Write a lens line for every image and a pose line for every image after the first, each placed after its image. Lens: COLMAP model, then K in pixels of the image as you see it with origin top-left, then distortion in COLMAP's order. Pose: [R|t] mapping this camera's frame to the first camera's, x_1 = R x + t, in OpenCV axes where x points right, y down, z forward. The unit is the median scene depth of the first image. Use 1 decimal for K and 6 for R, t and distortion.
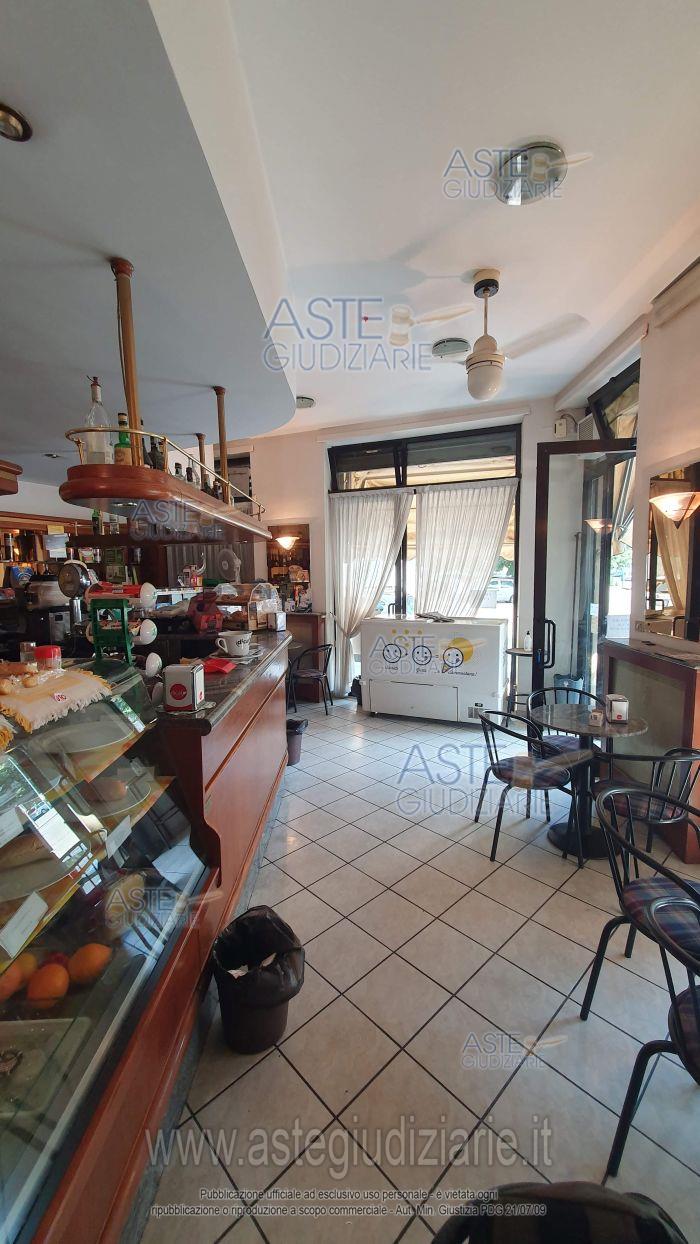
lens RADIAL K [[490.0, 0, 350.0], [0, 490.0, 622.0], [0, 0, 1]] dist [0.000076, 0.000000]
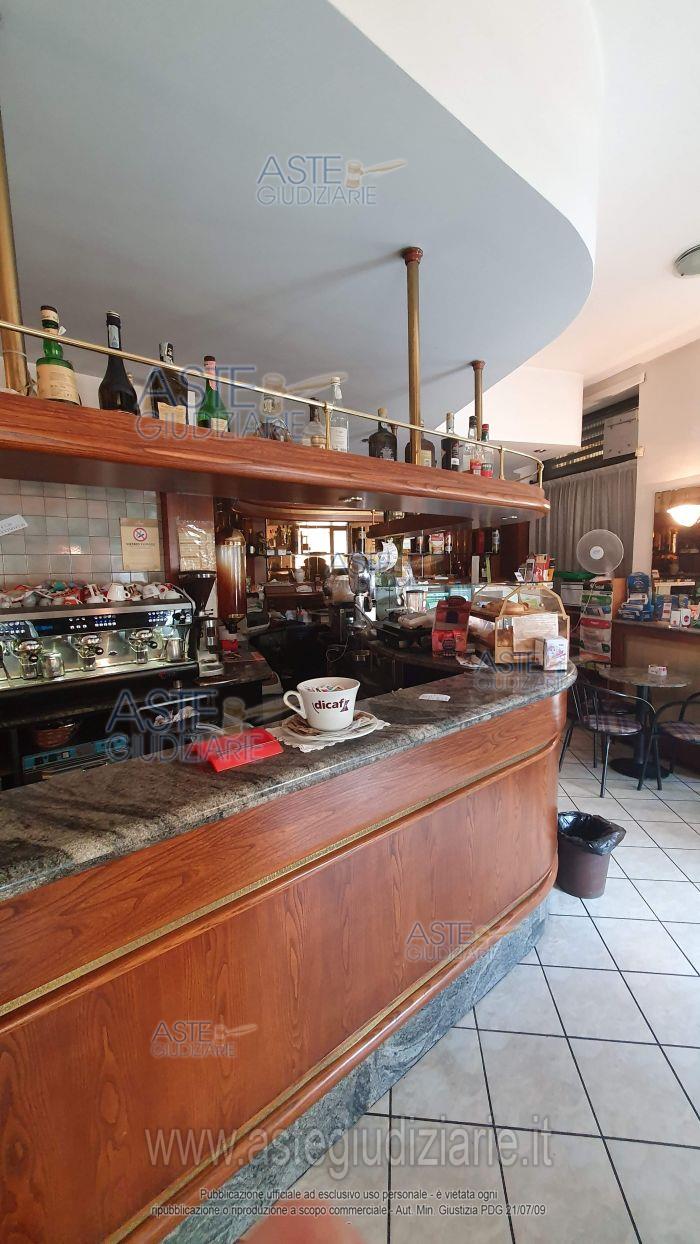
lens RADIAL K [[483.9, 0, 349.4], [0, 483.9, 629.0], [0, 0, 1]] dist [0.000525, 0.000030]
pose [[0.649620, 0.099613, -0.753705, 0.115380], [-0.068251, 0.995017, 0.072680, -0.050522], [0.757189, 0.004227, 0.653182, 0.411534]]
